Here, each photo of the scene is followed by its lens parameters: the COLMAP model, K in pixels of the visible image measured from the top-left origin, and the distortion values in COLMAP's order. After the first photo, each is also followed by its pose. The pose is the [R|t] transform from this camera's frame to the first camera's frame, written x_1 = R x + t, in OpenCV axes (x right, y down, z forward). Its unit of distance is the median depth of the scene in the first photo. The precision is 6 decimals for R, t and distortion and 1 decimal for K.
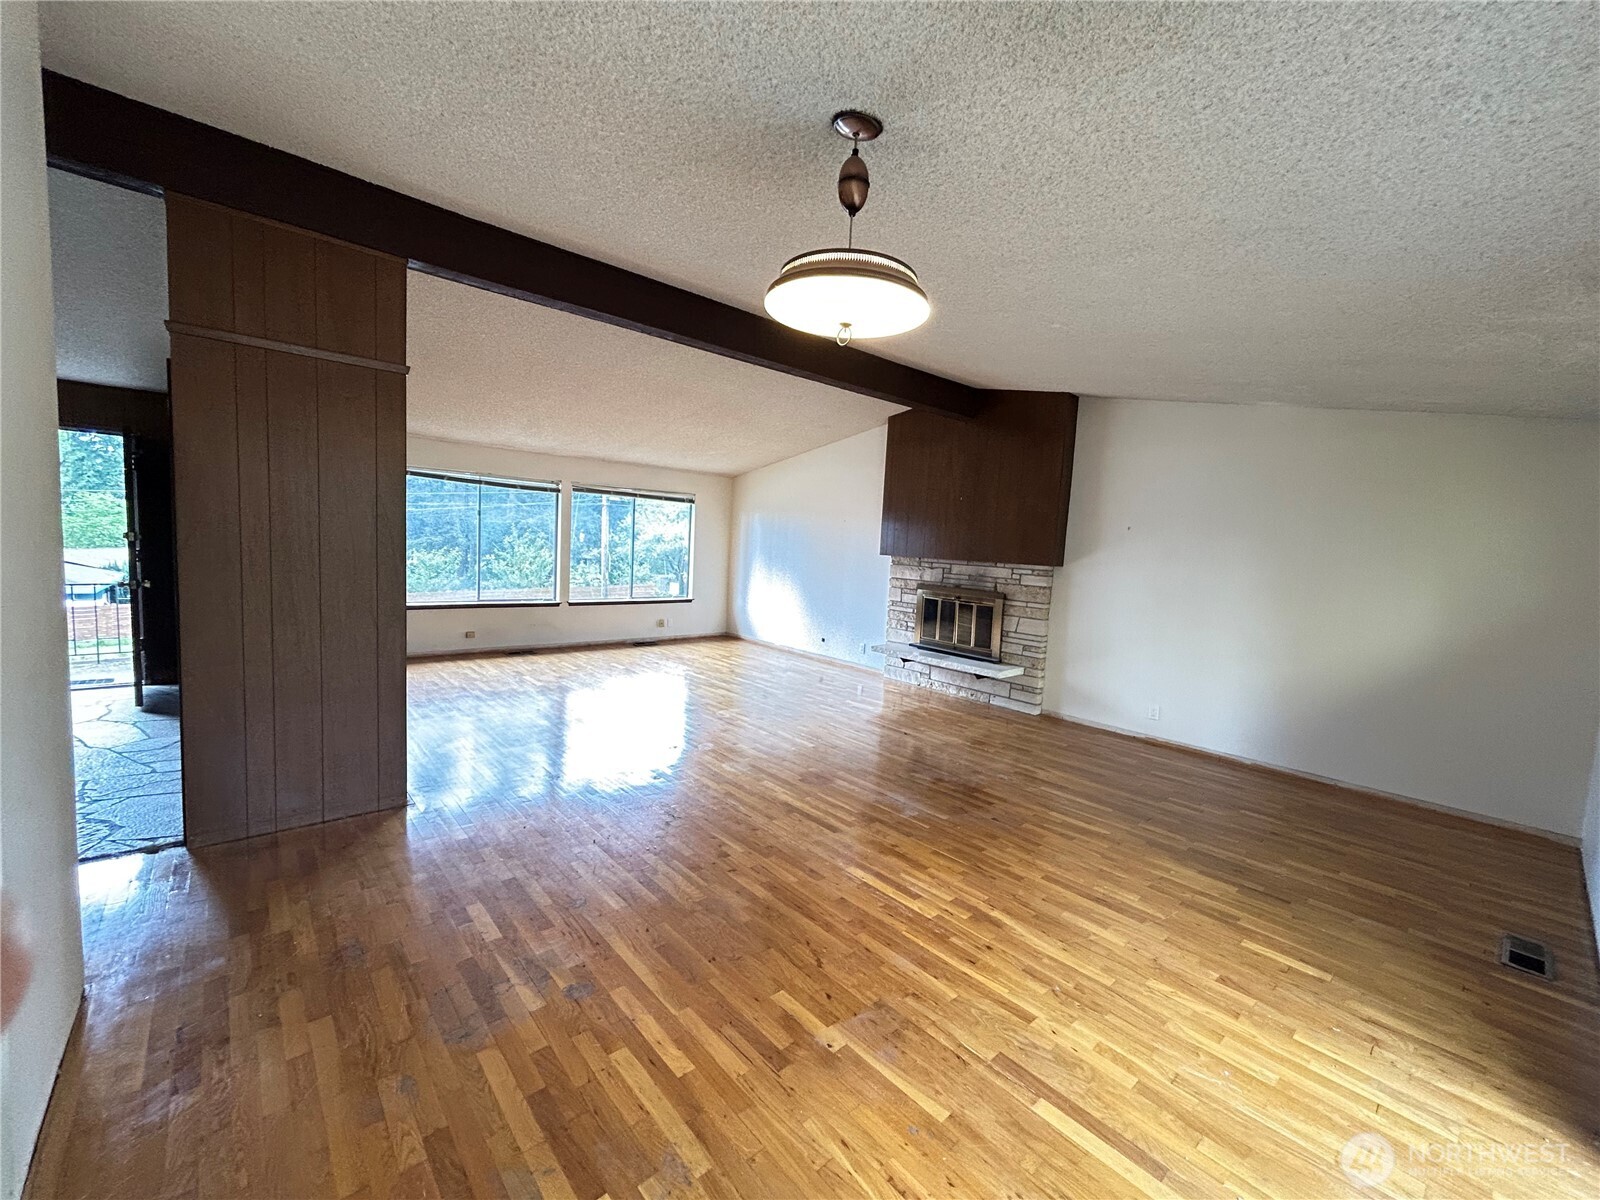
lens RADIAL K [[651.5, 0, 801.6], [0, 651.5, 600.8], [0, 0, 1]] dist [0.002686, -0.001868]
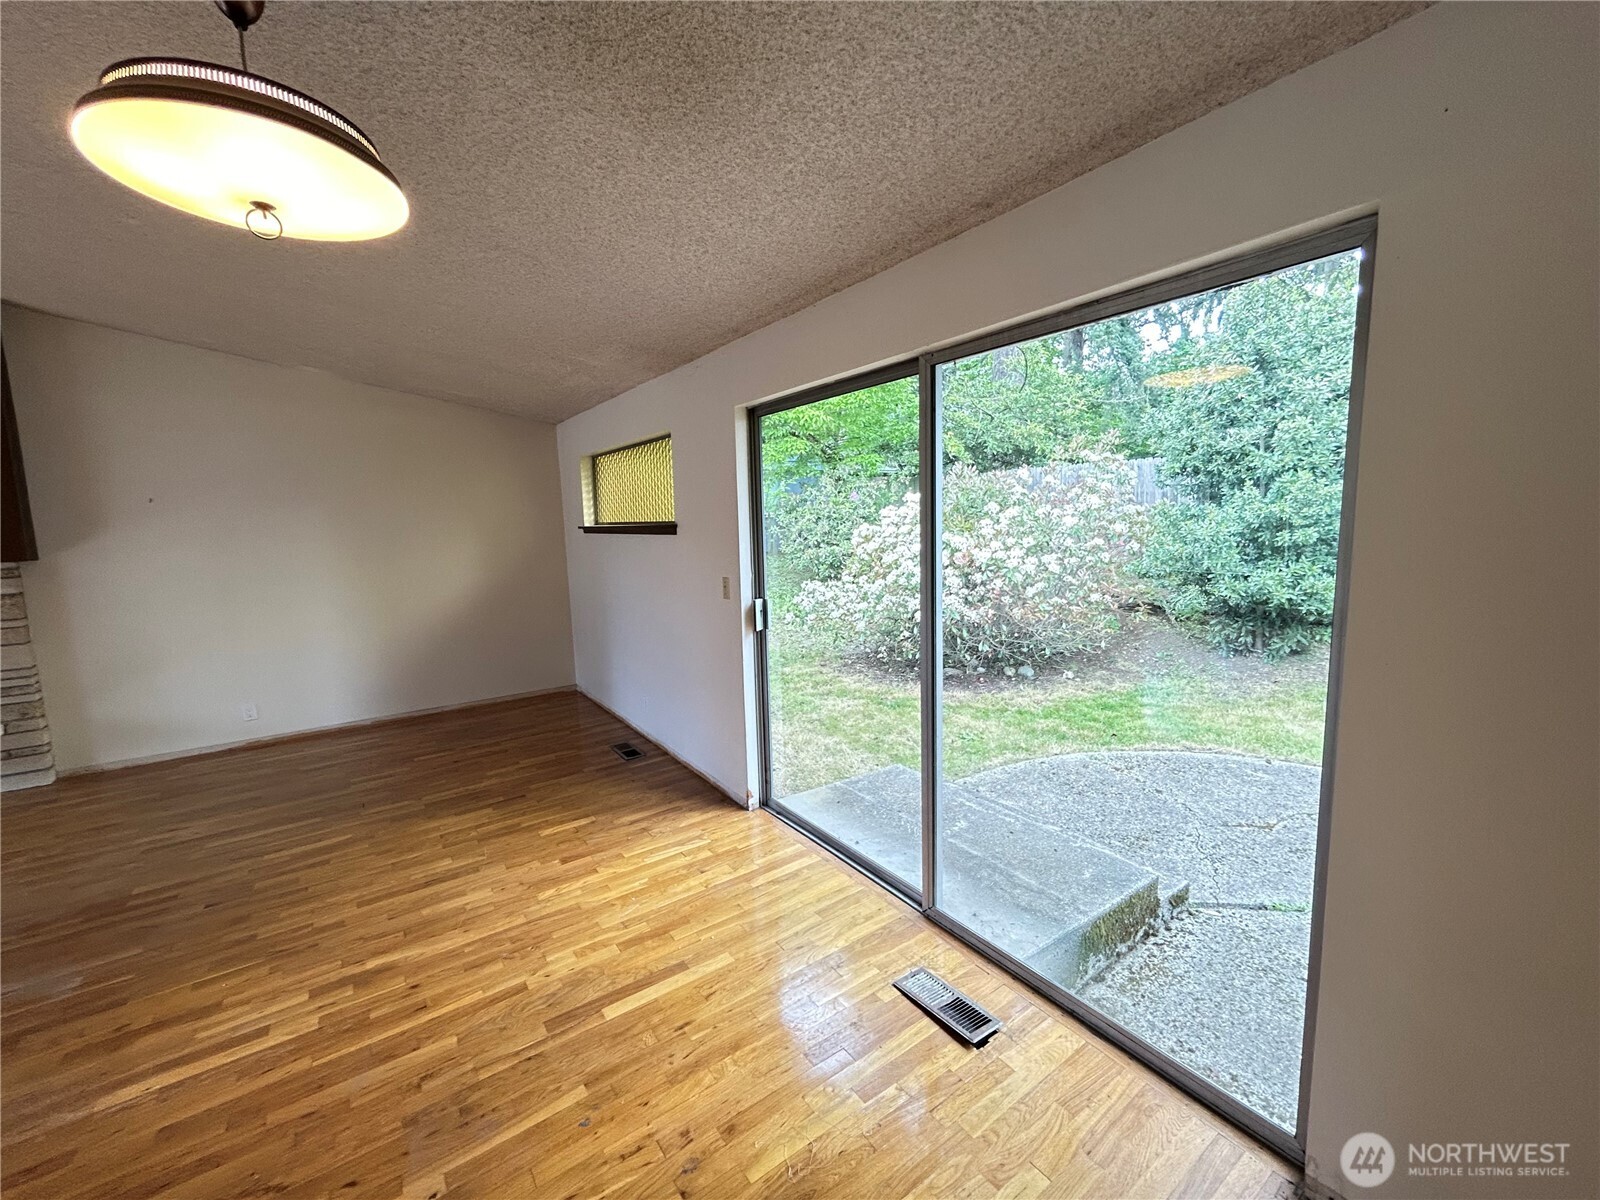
lens RADIAL K [[651.5, 0, 795.5], [0, 651.5, 598.0], [0, 0, 1]] dist [0.002686, -0.001868]
pose [[0.114966, -0.178065, 0.977280, -0.387561], [0.124347, 0.978644, 0.163686, -0.058693], [-0.985556, 0.102704, 0.134652, 0.291892]]
